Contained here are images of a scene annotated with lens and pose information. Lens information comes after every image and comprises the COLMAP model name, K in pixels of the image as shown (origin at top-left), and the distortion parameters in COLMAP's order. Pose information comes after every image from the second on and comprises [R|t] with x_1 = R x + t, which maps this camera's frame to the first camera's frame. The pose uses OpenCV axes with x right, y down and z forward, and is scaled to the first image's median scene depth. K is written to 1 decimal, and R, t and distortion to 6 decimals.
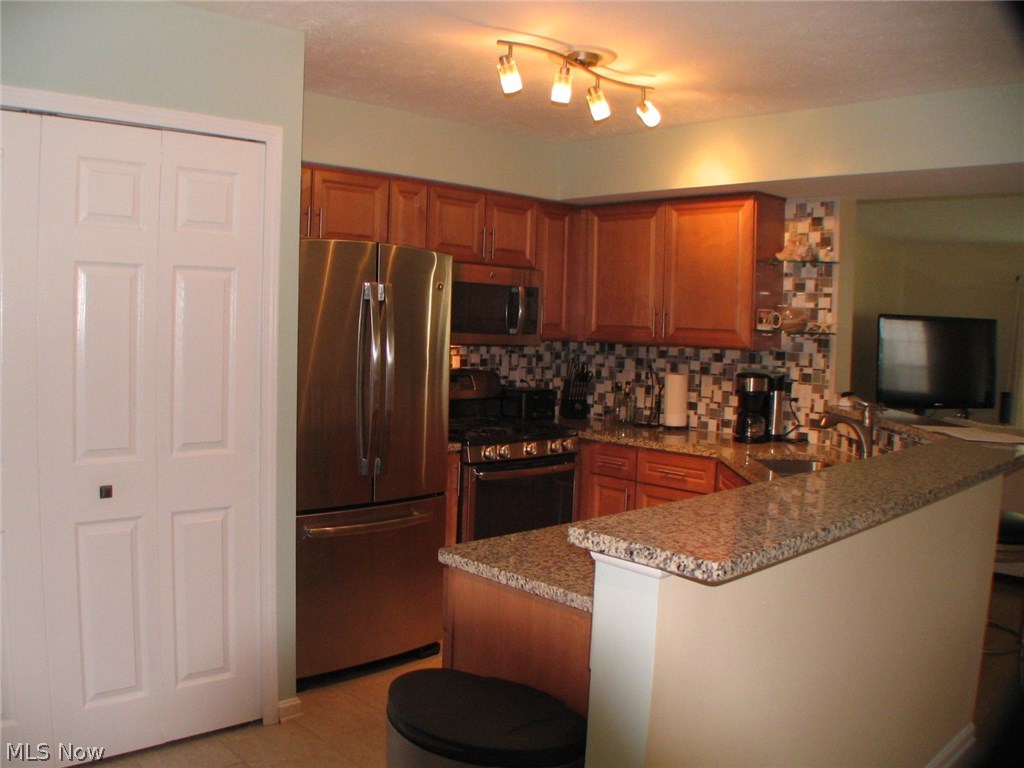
lens RADIAL K [[881.2, 0, 512.0], [0, 881.2, 384.0], [0, 0, 1]] dist [-0.243676, 0.109666]
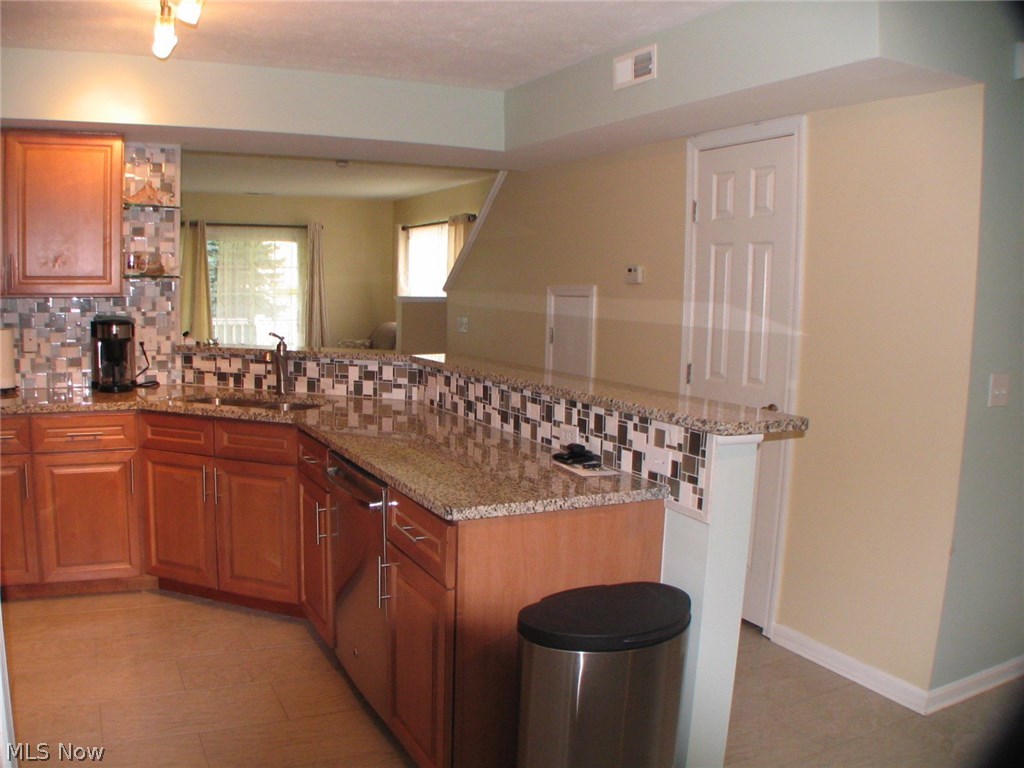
lens RADIAL K [[881.2, 0, 512.0], [0, 881.2, 384.0], [0, 0, 1]] dist [-0.243676, 0.109666]
pose [[0.290345, -0.129328, 0.948143, -0.484415], [0.048923, 0.991536, 0.120265, -0.032412], [-0.955671, 0.011467, 0.294214, 0.294091]]
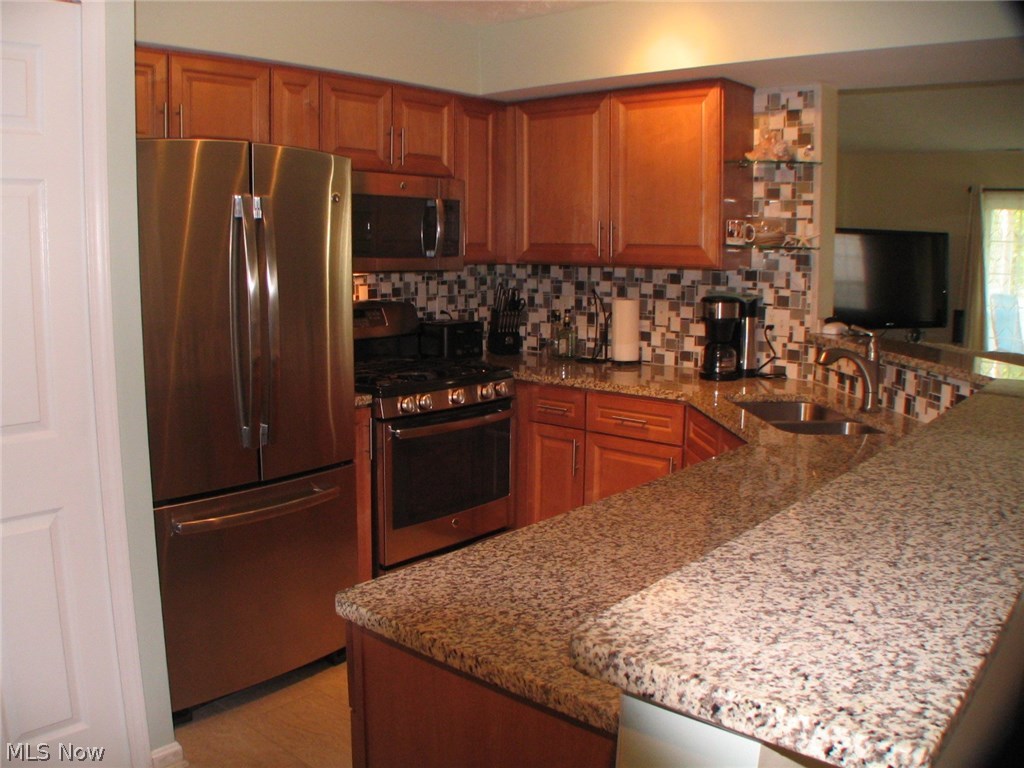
lens RADIAL K [[881.2, 0, 512.0], [0, 881.2, 384.0], [0, 0, 1]] dist [-0.243676, 0.109666]
pose [[0.994956, -0.039042, 0.092401, -0.003328], [0.030834, 0.995586, 0.088648, -0.009064], [-0.095454, -0.085352, 0.991768, 0.177839]]
